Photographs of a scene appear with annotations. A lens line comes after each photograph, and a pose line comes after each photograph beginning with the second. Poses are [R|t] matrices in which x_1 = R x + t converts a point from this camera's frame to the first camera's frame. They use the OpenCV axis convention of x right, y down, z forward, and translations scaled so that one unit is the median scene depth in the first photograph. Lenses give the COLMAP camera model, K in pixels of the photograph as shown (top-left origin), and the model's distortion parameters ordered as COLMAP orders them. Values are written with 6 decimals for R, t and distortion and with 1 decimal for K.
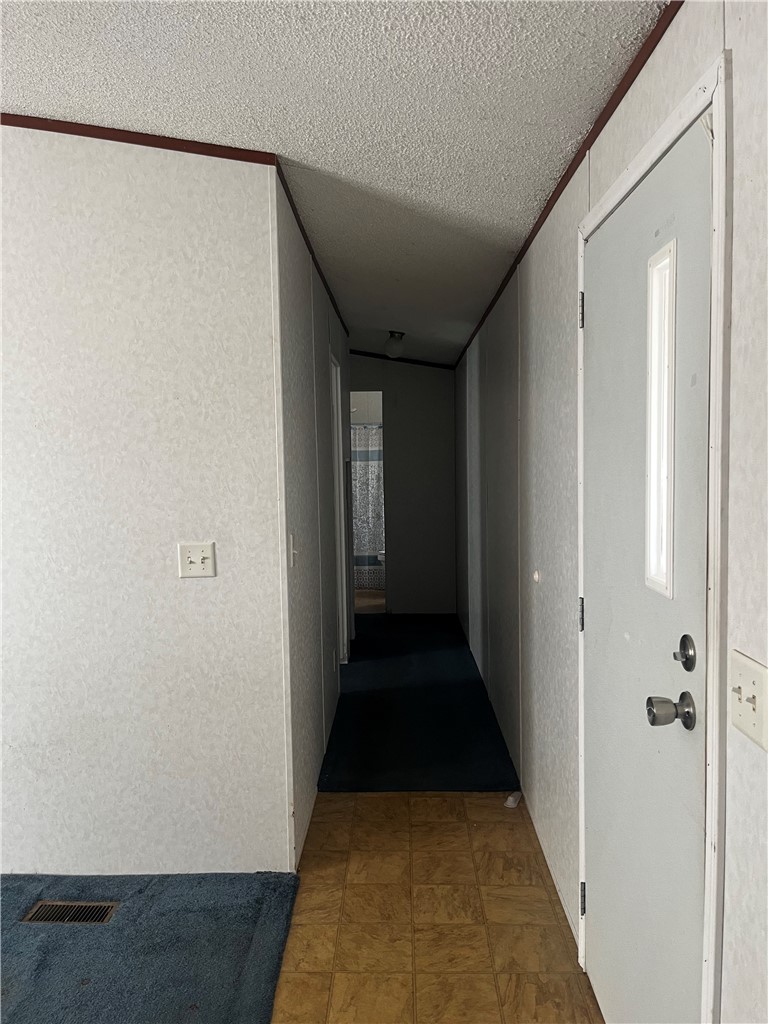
lens RADIAL K [[779.9, 0, 389.2], [0, 779.9, 514.9], [0, 0, 1]] dist [0.049444, -0.055096]
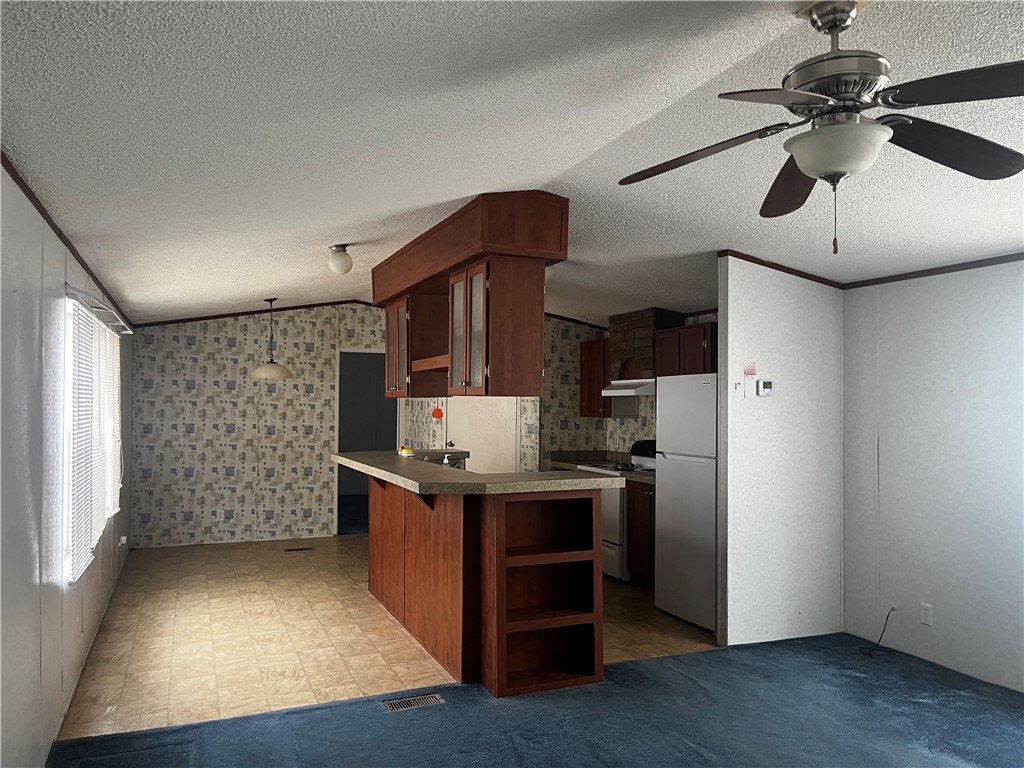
lens RADIAL K [[779.9, 0, 516.6], [0, 779.9, 391.3], [0, 0, 1]] dist [0.049444, -0.055096]
pose [[-0.917180, 0.000255, -0.398473, 0.295764], [-0.020453, 0.998651, 0.047717, -0.165567], [0.397948, 0.051915, -0.915938, 2.210912]]
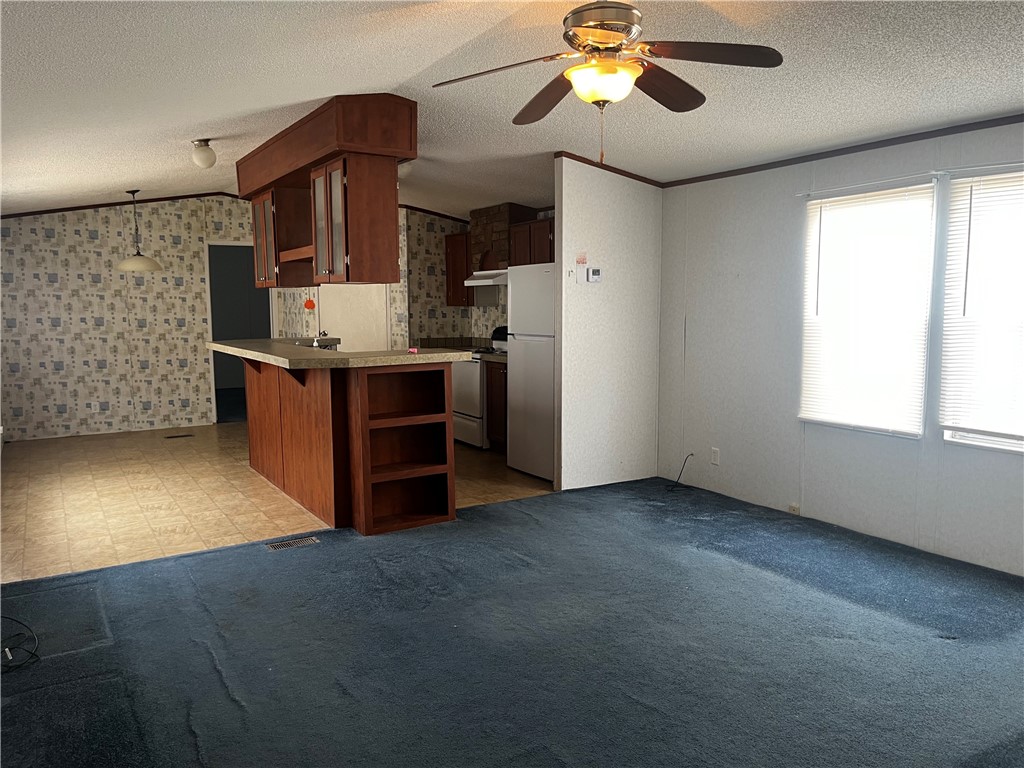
lens RADIAL K [[779.9, 0, 515.7], [0, 779.9, 388.7], [0, 0, 1]] dist [0.049444, -0.055096]
pose [[-0.849264, 0.076337, -0.522421, 0.561646], [-0.017578, 0.984855, 0.172485, -0.114106], [0.527676, 0.155668, -0.835060, 3.523428]]
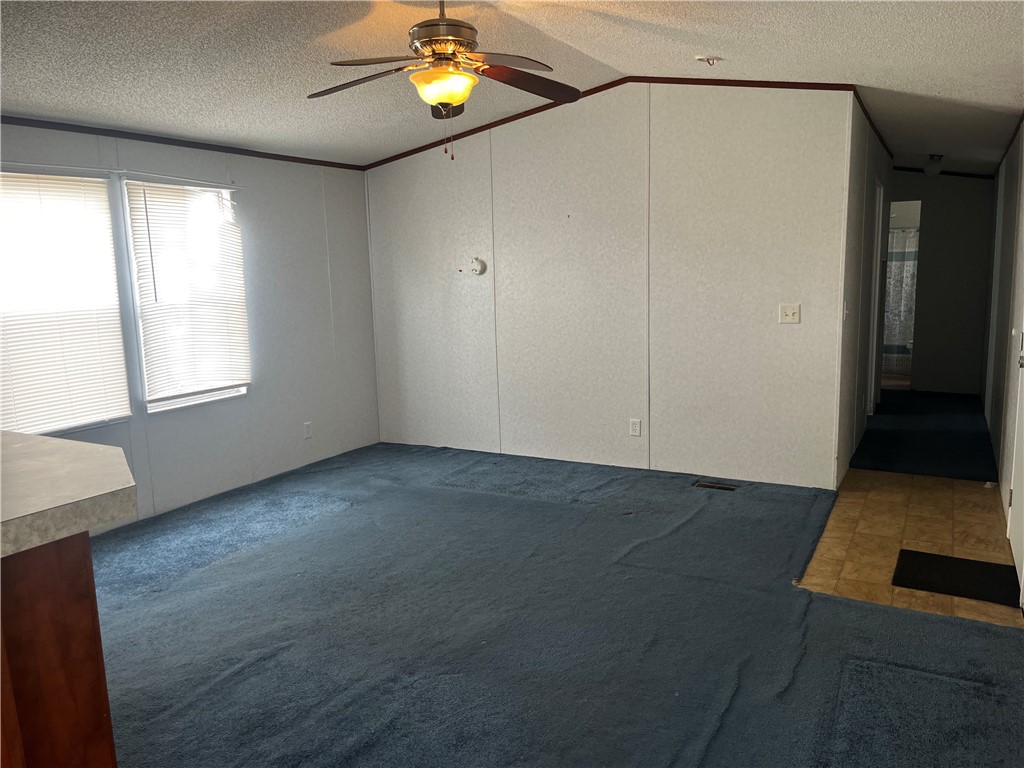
lens RADIAL K [[779.9, 0, 511.3], [0, 779.9, 387.8], [0, 0, 1]] dist [0.049444, -0.055096]
pose [[0.882744, 0.068217, -0.464875, 0.036671], [-0.027850, 0.995261, 0.093164, 0.062643], [0.469027, -0.069293, 0.880461, -0.765934]]
